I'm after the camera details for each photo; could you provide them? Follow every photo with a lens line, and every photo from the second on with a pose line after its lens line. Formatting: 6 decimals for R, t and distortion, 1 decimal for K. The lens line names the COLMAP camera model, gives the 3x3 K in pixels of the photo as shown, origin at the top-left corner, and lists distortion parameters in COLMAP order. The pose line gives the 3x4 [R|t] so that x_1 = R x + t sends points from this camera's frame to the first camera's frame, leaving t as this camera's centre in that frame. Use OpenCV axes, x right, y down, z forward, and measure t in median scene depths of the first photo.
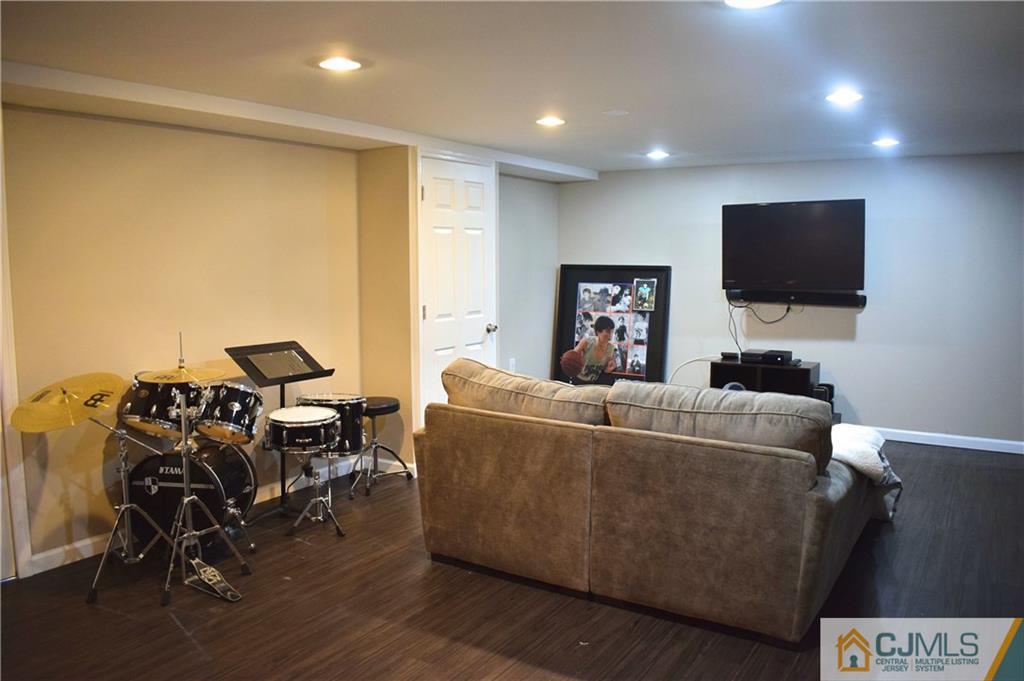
lens RADIAL K [[812.8, 0, 510.5], [0, 812.8, 344.9], [0, 0, 1]] dist [-0.090830, 0.009951]
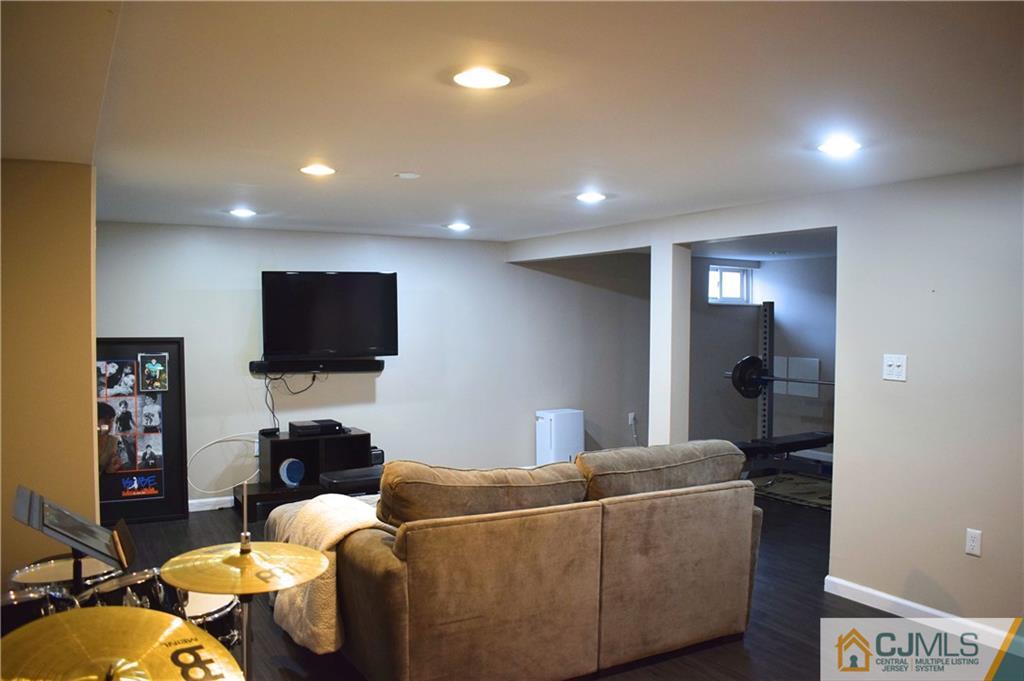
lens RADIAL K [[812.8, 0, 510.8], [0, 812.8, 332.9], [0, 0, 1]] dist [-0.090830, 0.009951]
pose [[0.457825, -0.015030, 0.888915, -0.396035], [0.095022, 0.994957, -0.032116, -0.040759], [-0.883950, 0.099170, 0.456944, 0.292553]]
